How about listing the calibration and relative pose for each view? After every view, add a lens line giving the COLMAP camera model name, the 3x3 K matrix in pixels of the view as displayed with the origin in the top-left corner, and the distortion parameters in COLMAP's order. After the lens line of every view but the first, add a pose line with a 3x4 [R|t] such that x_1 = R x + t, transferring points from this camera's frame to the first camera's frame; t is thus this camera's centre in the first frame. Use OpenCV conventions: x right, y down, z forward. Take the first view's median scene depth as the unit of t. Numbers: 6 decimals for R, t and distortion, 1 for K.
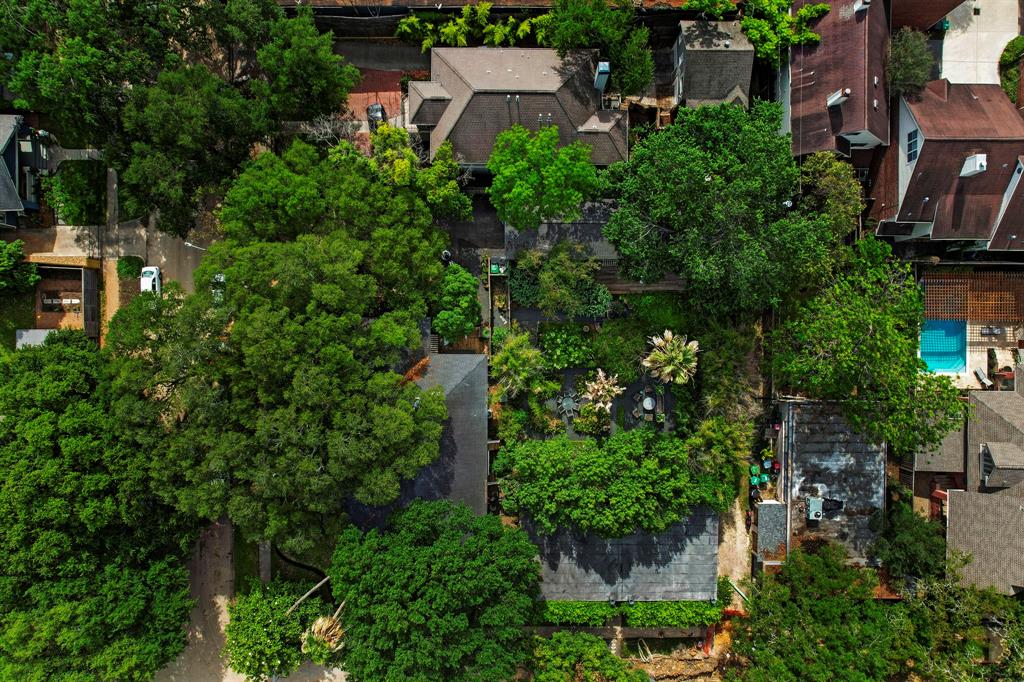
lens RADIAL K [[661.7, 0, 512.0], [0, 661.7, 341.0], [0, 0, 1]] dist [-0.002084, -0.000696]
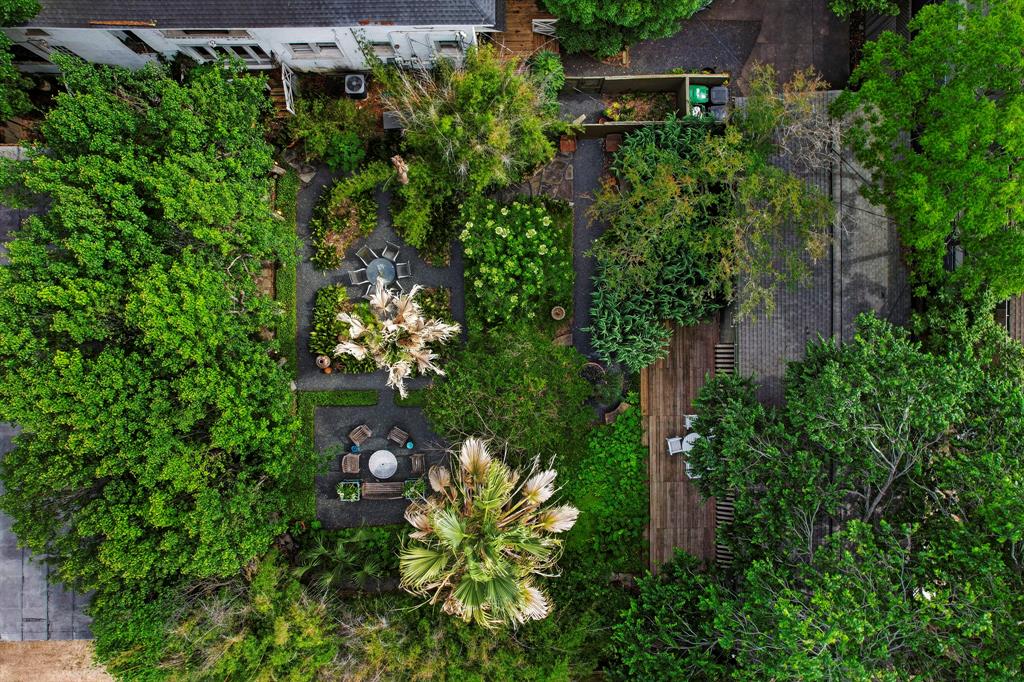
lens RADIAL K [[661.7, 0, 512.0], [0, 661.7, 341.0], [0, 0, 1]] dist [-0.002084, -0.000696]
pose [[0.011068, 0.999873, 0.011435, 0.138334], [-0.999937, 0.011090, -0.001886, 0.013360], [-0.002012, -0.011414, 0.999933, 0.643057]]
